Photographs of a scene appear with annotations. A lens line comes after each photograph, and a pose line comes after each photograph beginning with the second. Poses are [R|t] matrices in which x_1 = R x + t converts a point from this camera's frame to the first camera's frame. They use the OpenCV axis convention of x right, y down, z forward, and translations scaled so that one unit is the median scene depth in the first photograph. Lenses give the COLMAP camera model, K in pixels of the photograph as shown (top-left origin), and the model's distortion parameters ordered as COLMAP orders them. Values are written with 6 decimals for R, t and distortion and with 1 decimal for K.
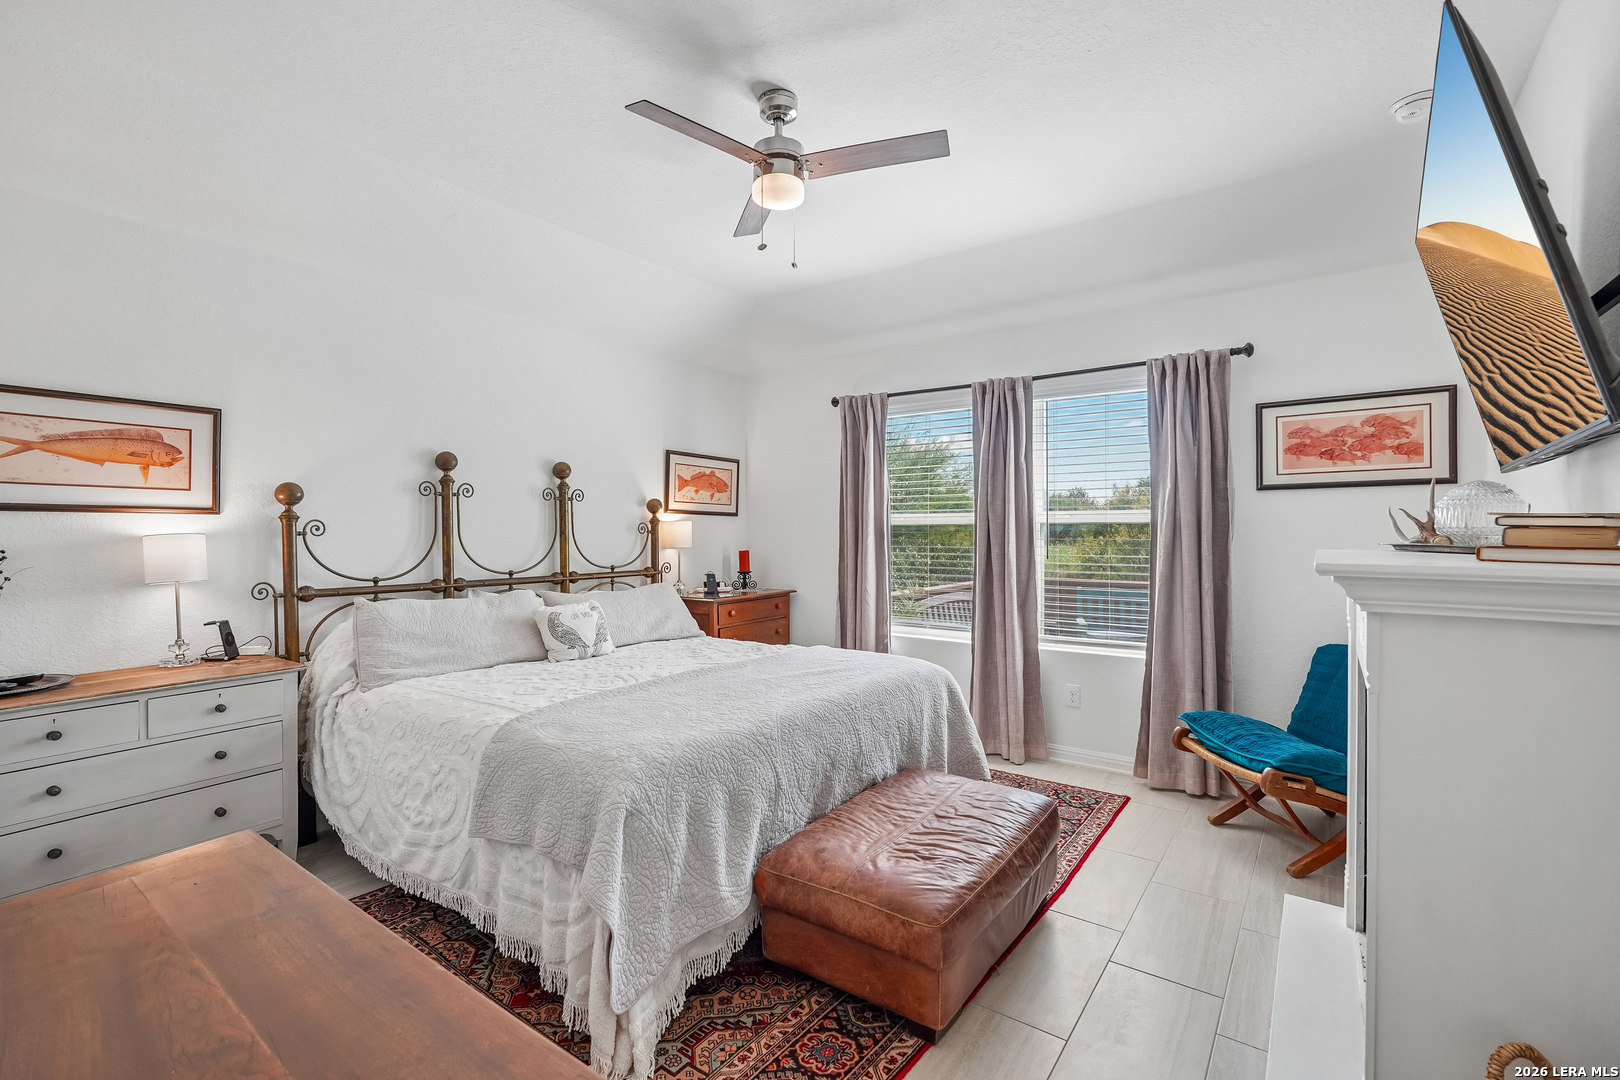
lens RADIAL K [[723.5, 0, 812.1], [0, 723.5, 532.1], [0, 0, 1]] dist [-0.011178, 0.007348]
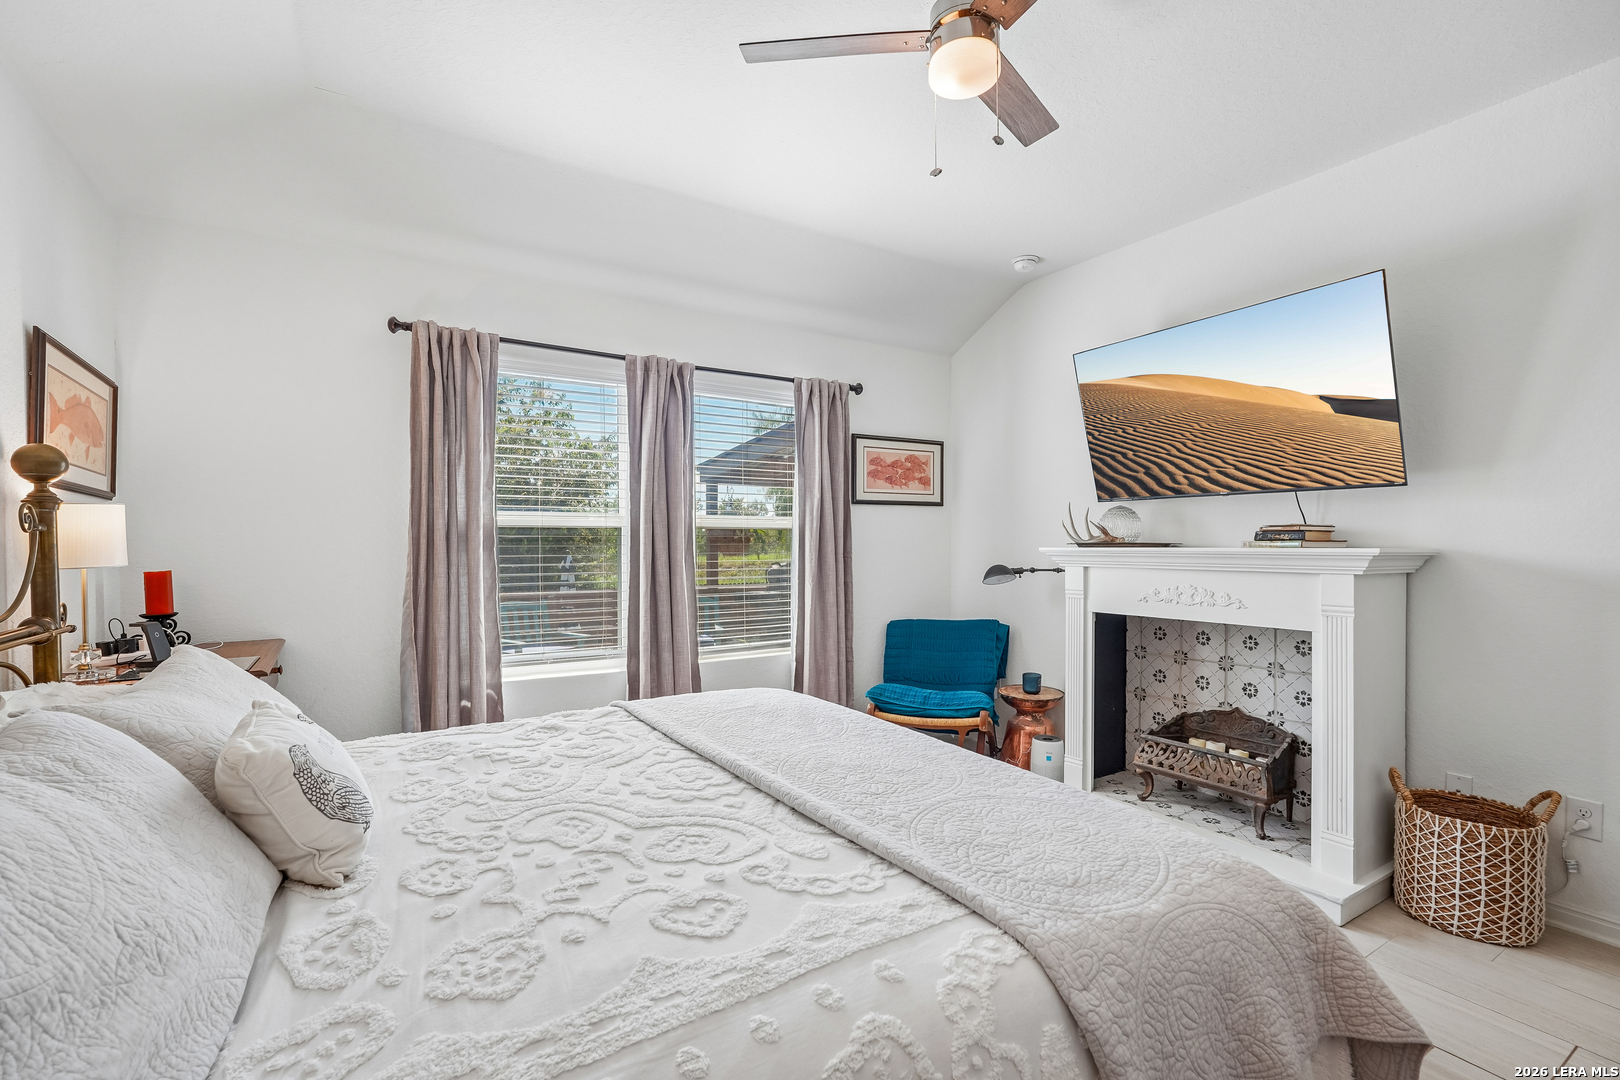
lens RADIAL K [[723.5, 0, 809.8], [0, 723.5, 547.8], [0, 0, 1]] dist [-0.011178, 0.007348]
pose [[0.377039, -0.006446, 0.926175, -0.522915], [-0.000608, 0.999974, 0.007207, 0.008104], [-0.926197, -0.003281, 0.377025, 0.562337]]
